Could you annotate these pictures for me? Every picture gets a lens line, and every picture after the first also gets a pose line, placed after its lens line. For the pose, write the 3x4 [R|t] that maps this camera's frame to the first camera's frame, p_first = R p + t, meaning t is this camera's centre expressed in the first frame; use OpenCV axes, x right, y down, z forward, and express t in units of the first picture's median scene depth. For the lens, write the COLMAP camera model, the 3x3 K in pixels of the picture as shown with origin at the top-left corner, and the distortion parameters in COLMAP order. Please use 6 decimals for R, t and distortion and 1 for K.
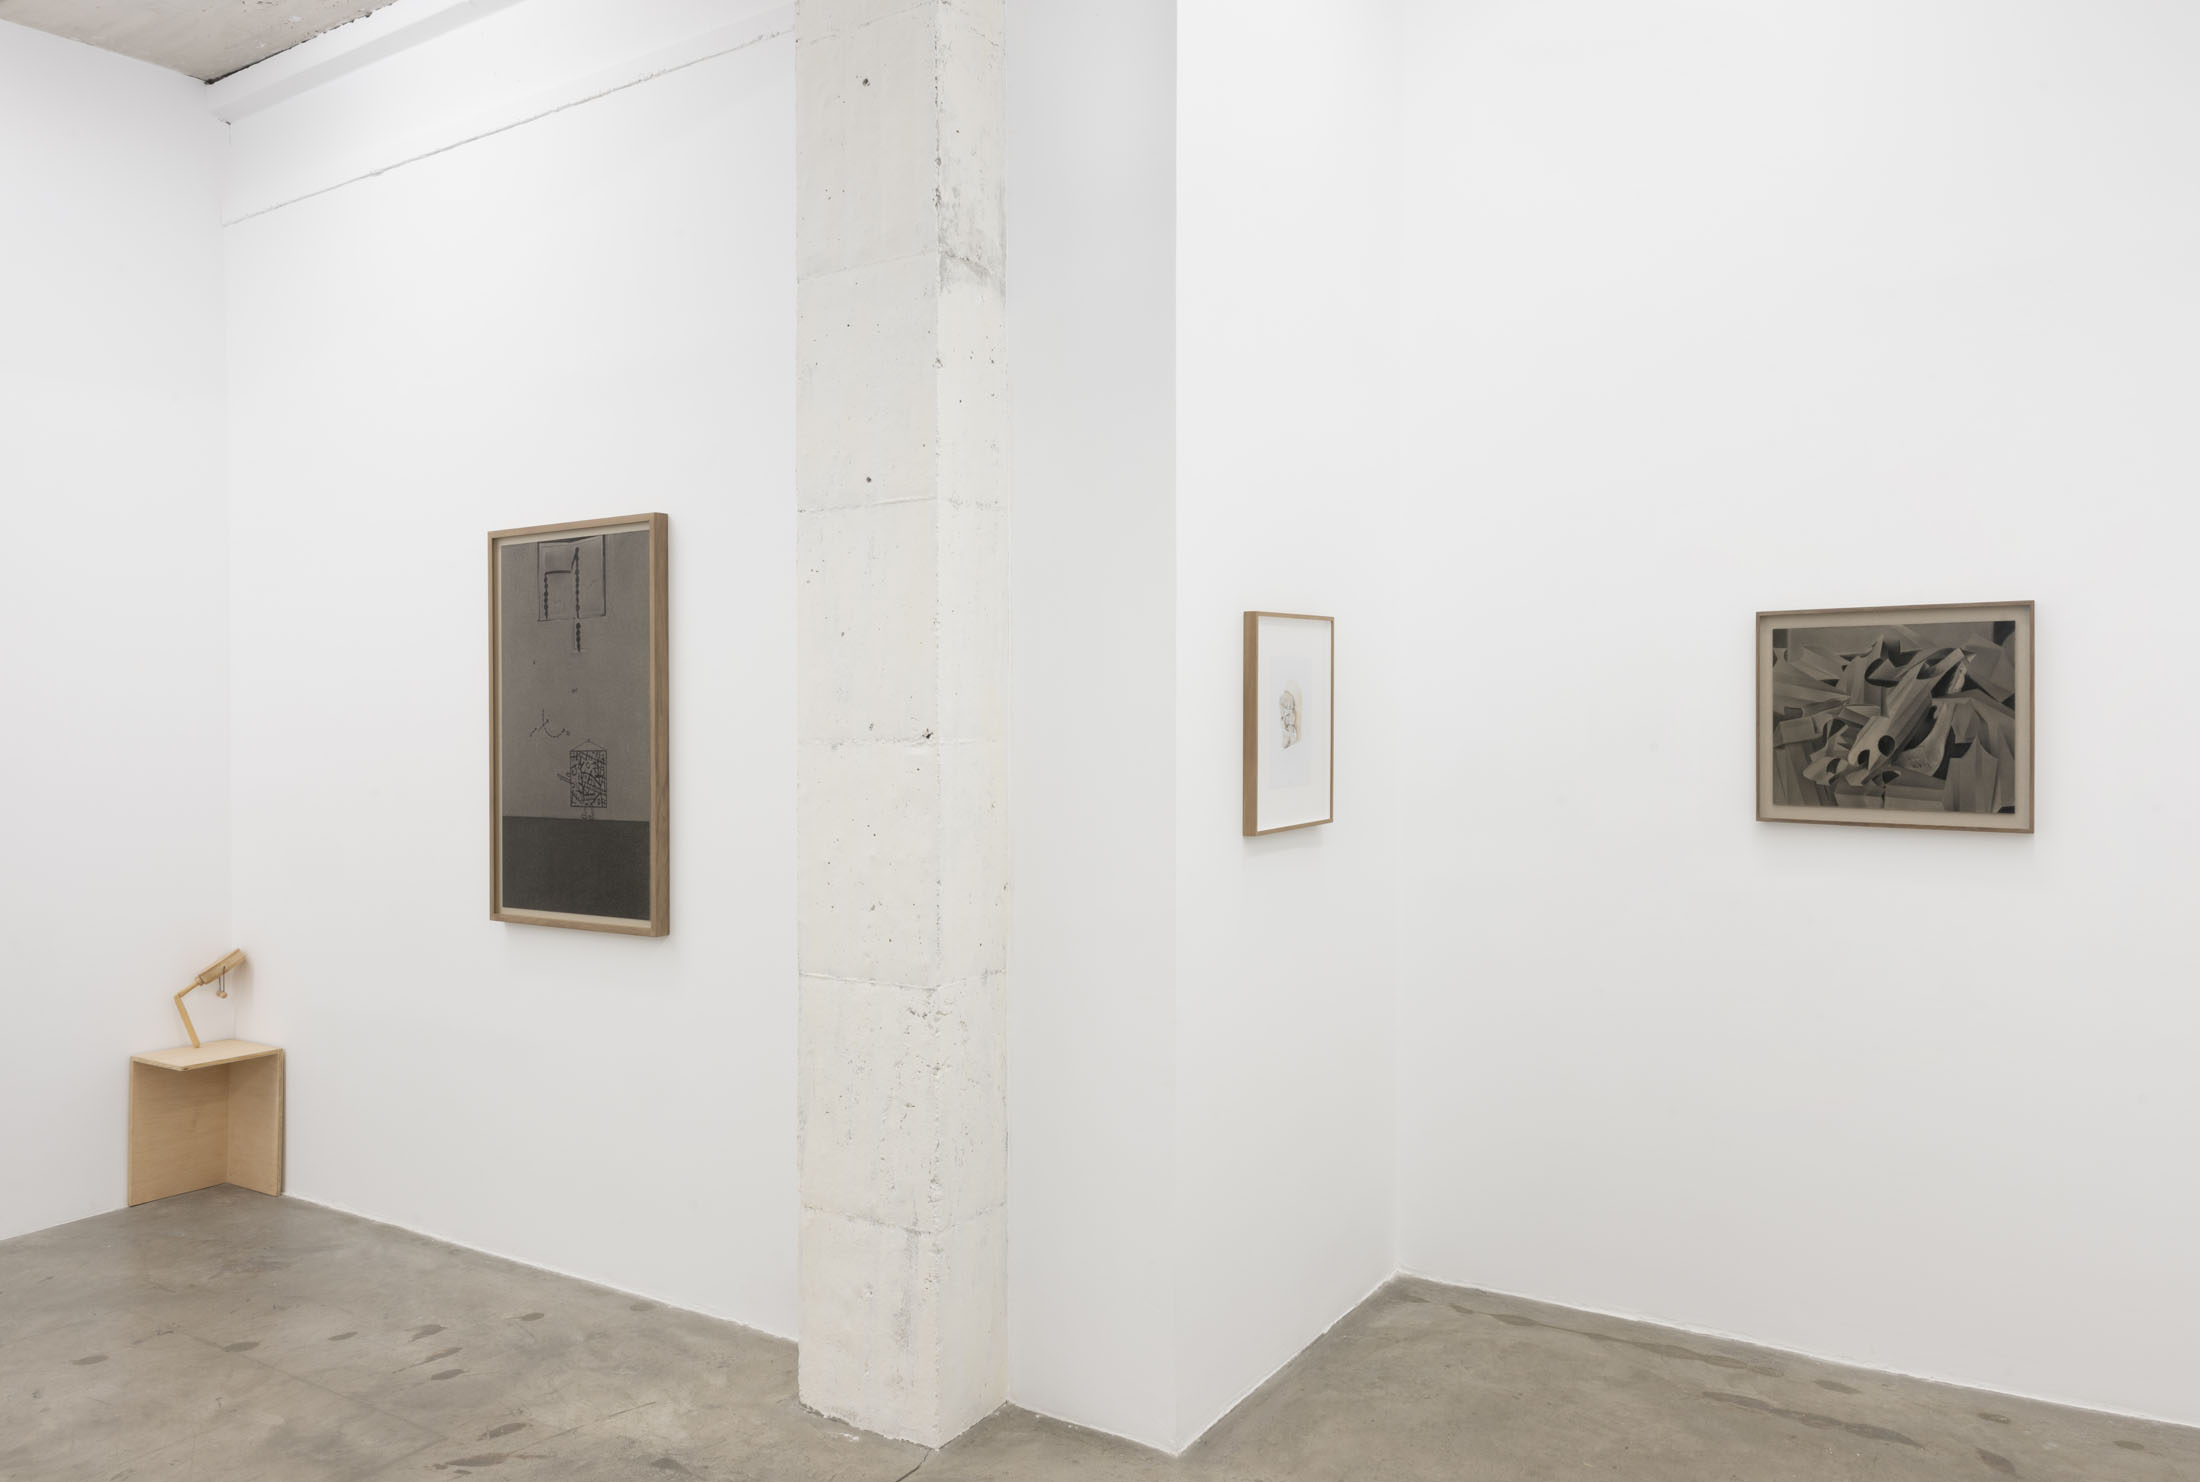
lens RADIAL K [[1620.0, 0, 1143.7], [0, 1620.0, 708.8], [0, 0, 1]] dist [0.020806, -0.014292]
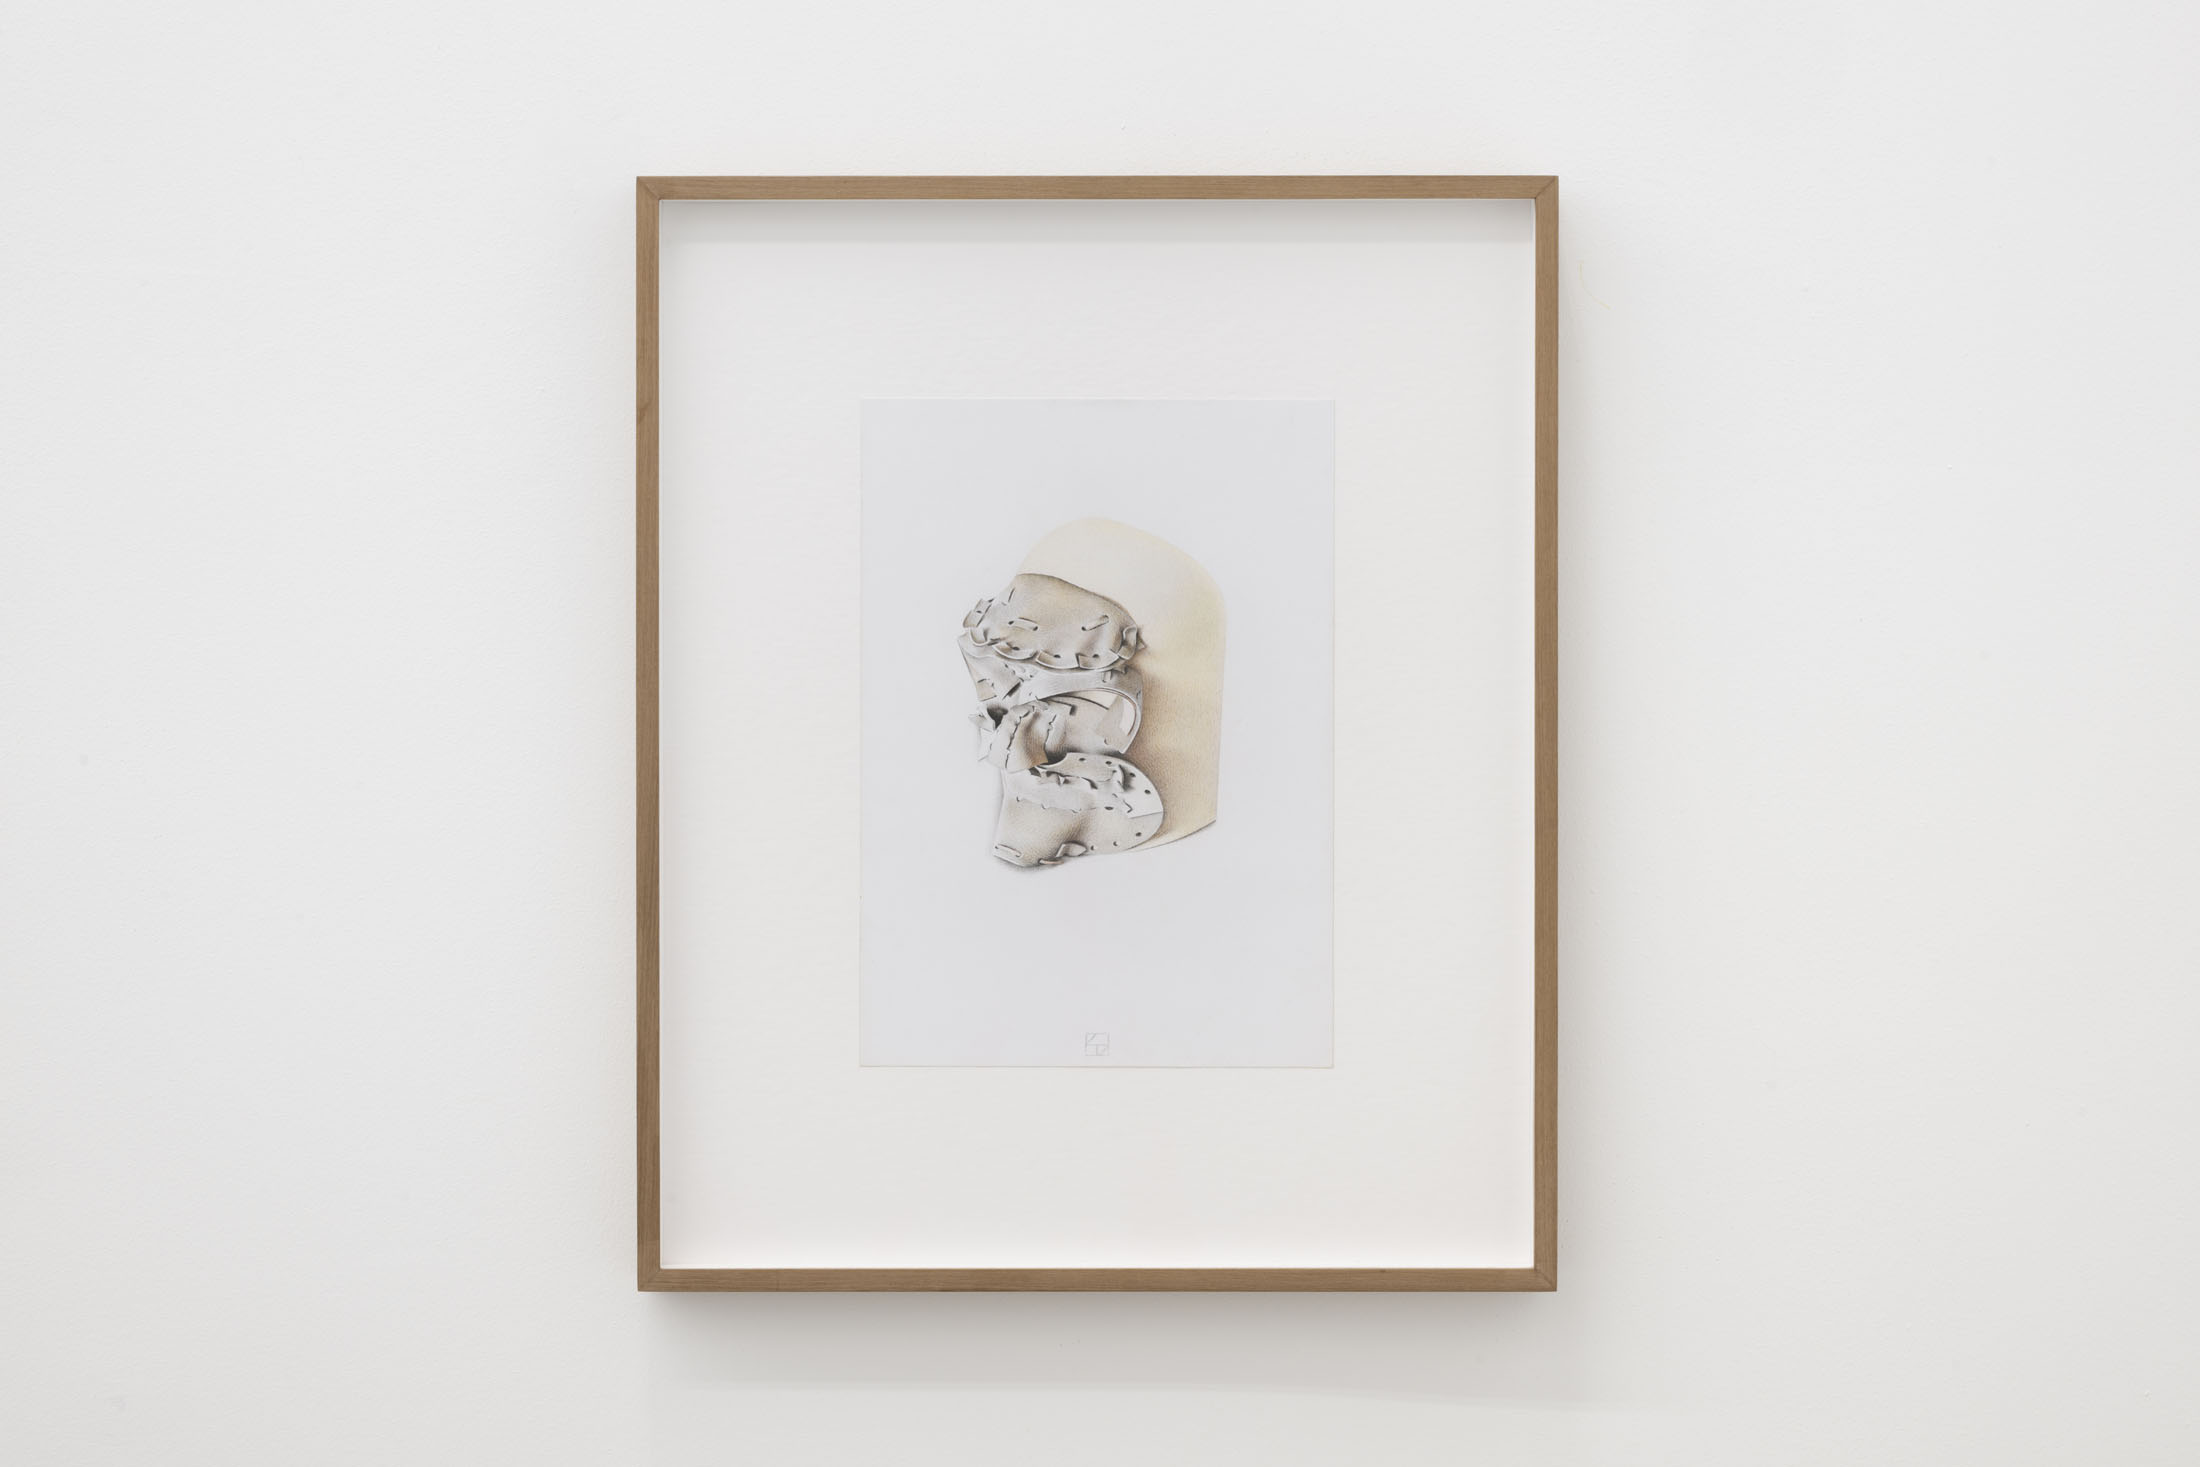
lens RADIAL K [[3402.2, 0, 1101.5], [0, 3402.2, 725.0], [0, 0, 1]] dist [0.056417, 0.000000]
pose [[0.544637, 0.047536, -0.837324, 0.435706], [-0.018500, 0.998830, 0.044671, -0.011394], [0.838468, -0.008839, 0.544879, 0.781598]]
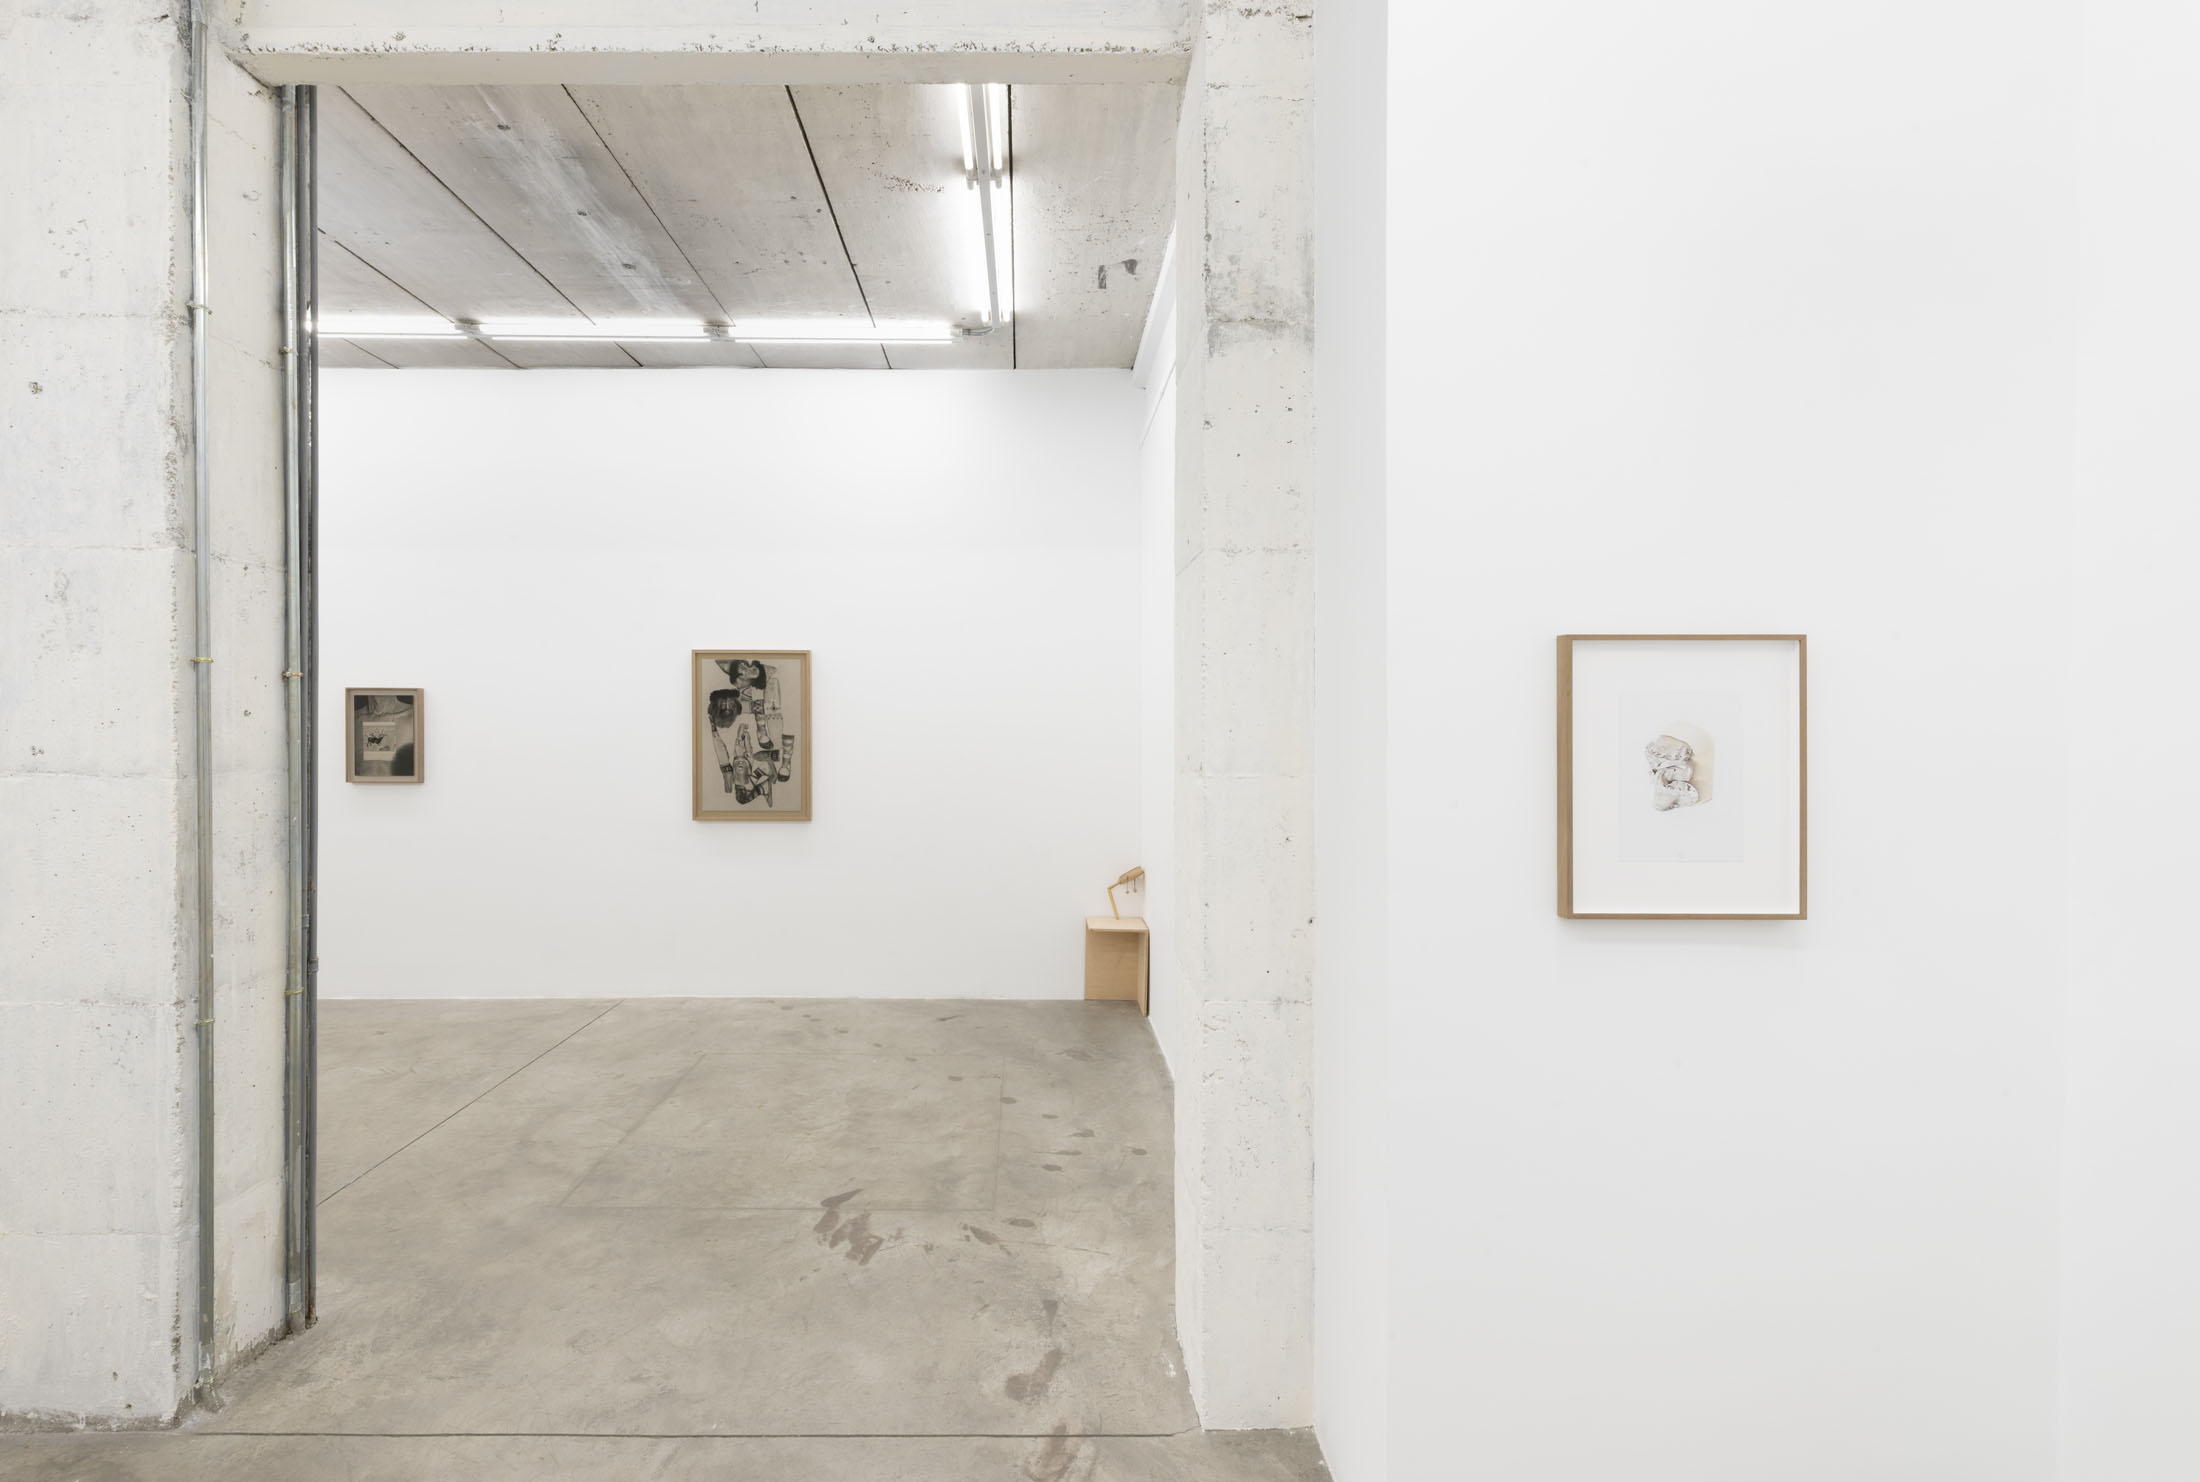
lens RADIAL K [[938.7, 0, 1008.8], [0, 938.7, 716.2], [0, 0, 1]] dist [0.014601, -0.001447]
pose [[0.537066, 0.010241, -0.843478, 0.297898], [-0.016803, 0.999858, 0.001440, -0.015657], [0.843373, 0.013400, 0.537162, 0.495558]]
